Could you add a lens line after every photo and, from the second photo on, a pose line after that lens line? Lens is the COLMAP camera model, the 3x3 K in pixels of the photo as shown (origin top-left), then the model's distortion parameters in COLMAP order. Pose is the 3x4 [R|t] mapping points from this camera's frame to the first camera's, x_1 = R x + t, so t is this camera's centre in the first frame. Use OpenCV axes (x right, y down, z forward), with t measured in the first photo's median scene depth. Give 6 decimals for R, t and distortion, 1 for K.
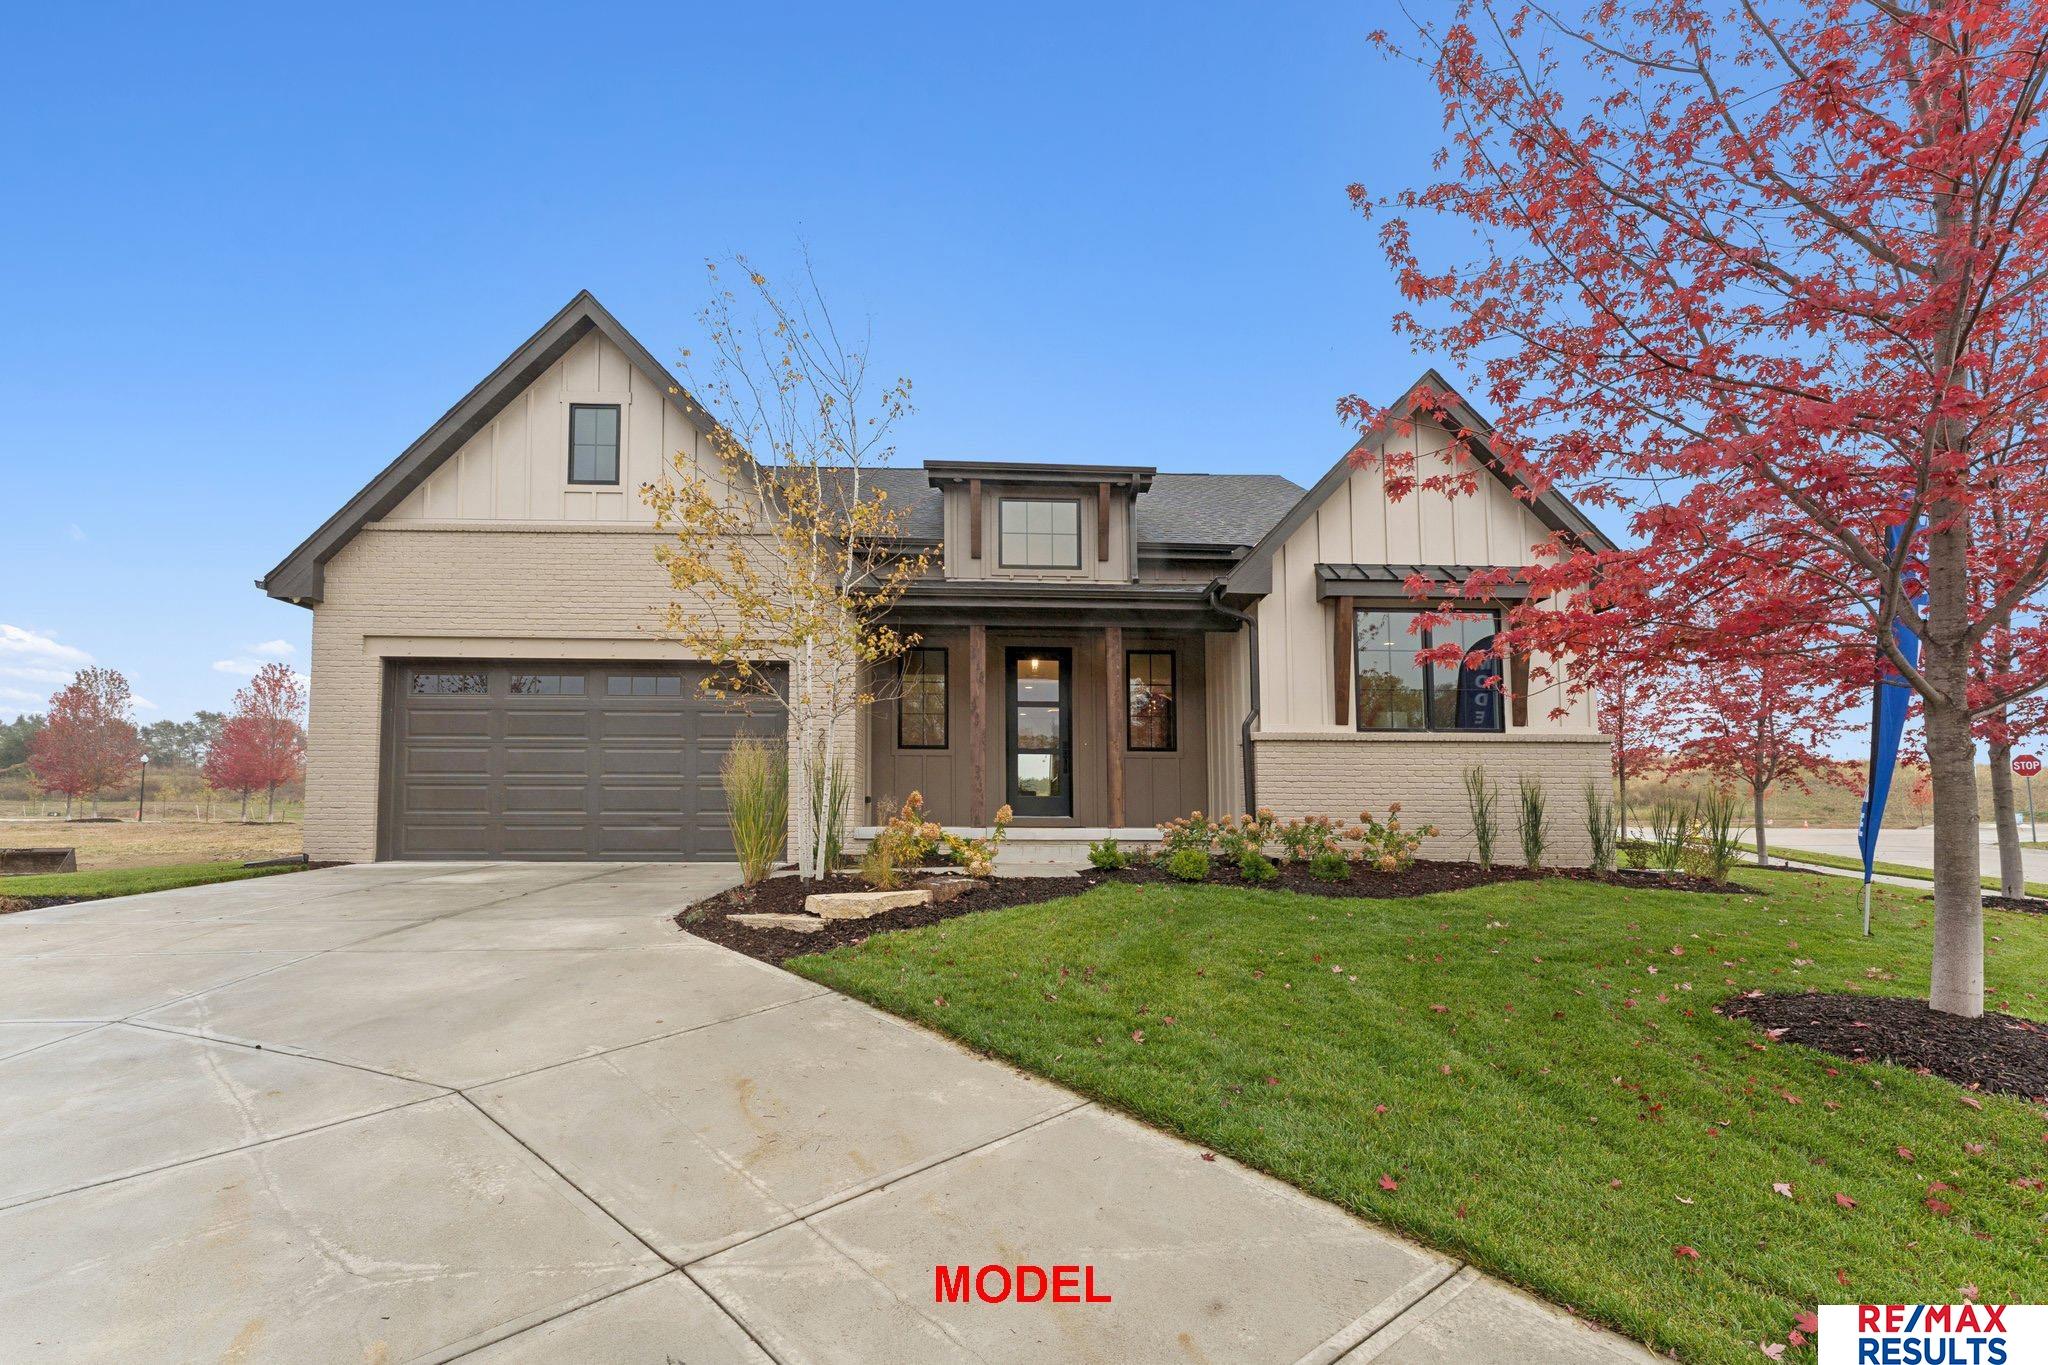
lens RADIAL K [[752.4, 0, 1016.7], [0, 752.4, 760.8], [0, 0, 1]] dist [0.001003, 0.000084]
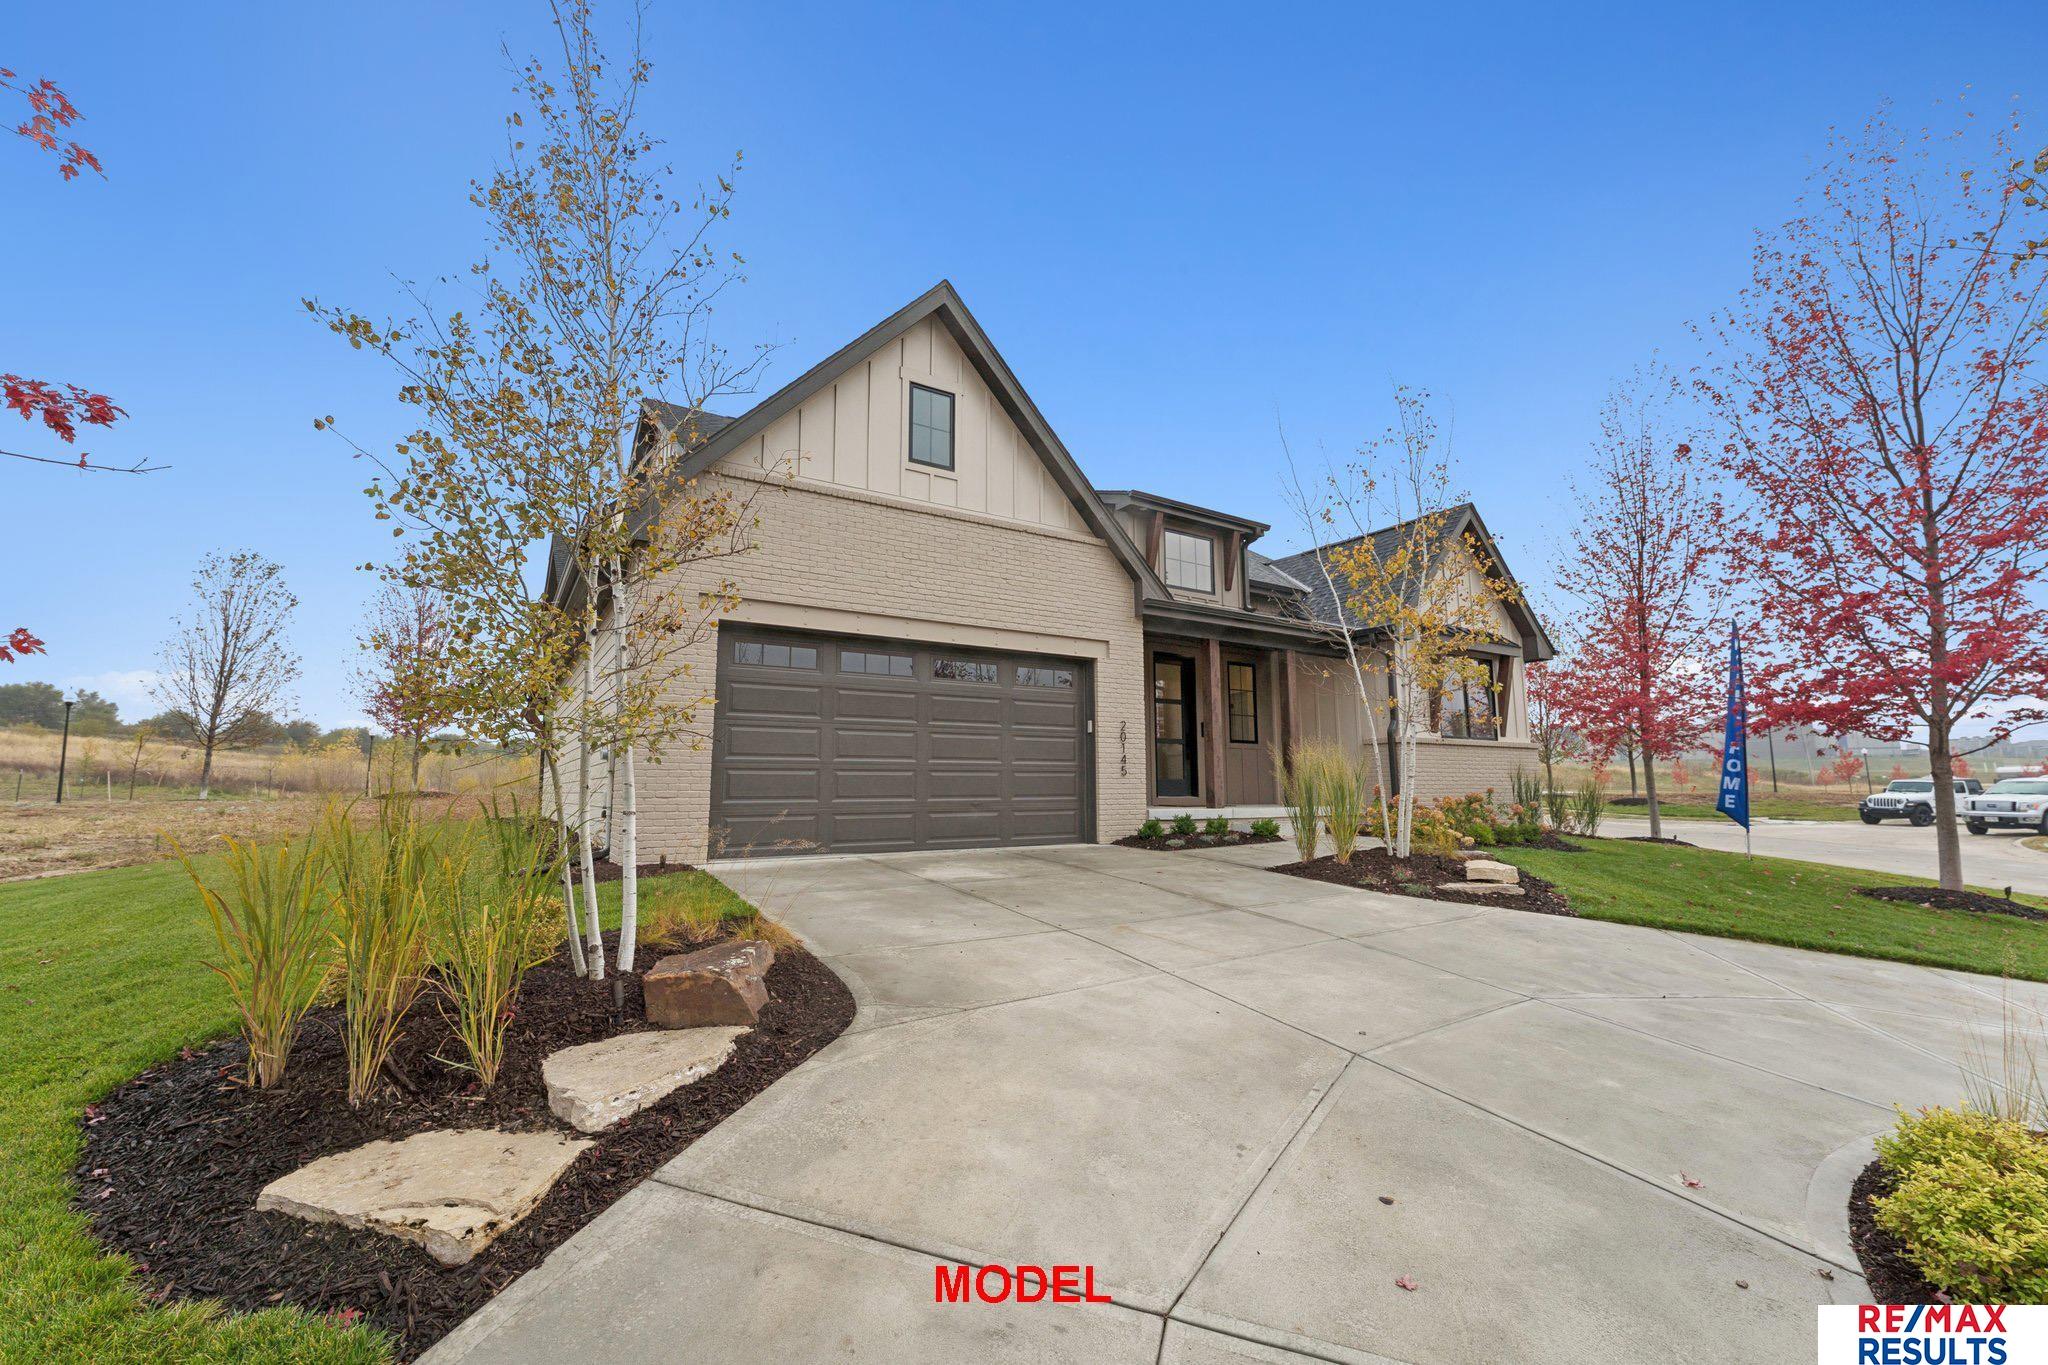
lens RADIAL K [[824.0, 0, 959.7], [0, 824.0, 687.6], [0, 0, 1]] dist [0.000795, 0.000087]
pose [[0.870927, 0.054669, 0.488363, -1.130697], [-0.024576, 0.997395, -0.067824, -0.004061], [-0.490798, 0.047068, 0.870001, 0.054317]]
